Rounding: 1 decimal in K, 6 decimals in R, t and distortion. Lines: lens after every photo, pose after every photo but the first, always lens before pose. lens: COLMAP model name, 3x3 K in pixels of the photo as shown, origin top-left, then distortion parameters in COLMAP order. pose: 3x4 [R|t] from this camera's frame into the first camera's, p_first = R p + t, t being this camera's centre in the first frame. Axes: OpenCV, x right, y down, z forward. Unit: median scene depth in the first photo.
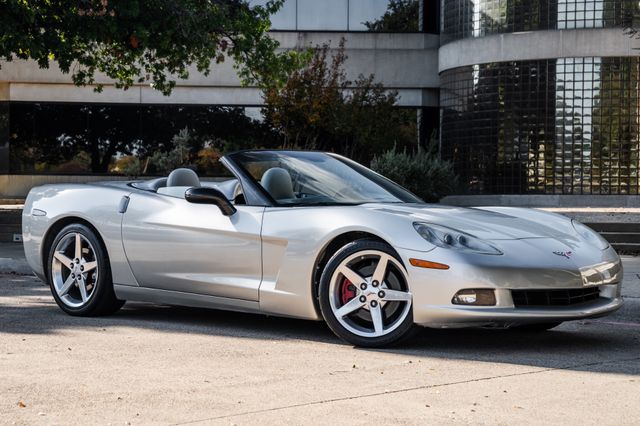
lens RADIAL K [[1253.6, 0, 303.7], [0, 1253.6, 202.5], [0, 0, 1]] dist [0.245644, 0.000000]
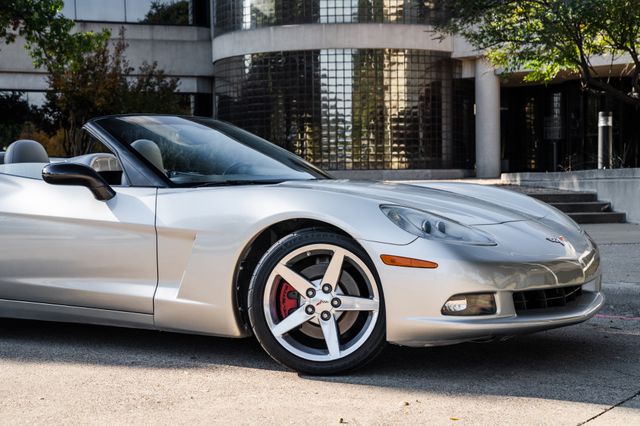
lens RADIAL K [[1064.9, 0, 298.4], [0, 1064.9, 195.8], [0, 0, 1]] dist [0.292802, 0.000000]
pose [[0.978136, -0.022242, 0.206774, -0.082074], [0.019286, 0.999681, 0.016301, -0.000730], [-0.207071, -0.011957, 0.978253, 0.357986]]
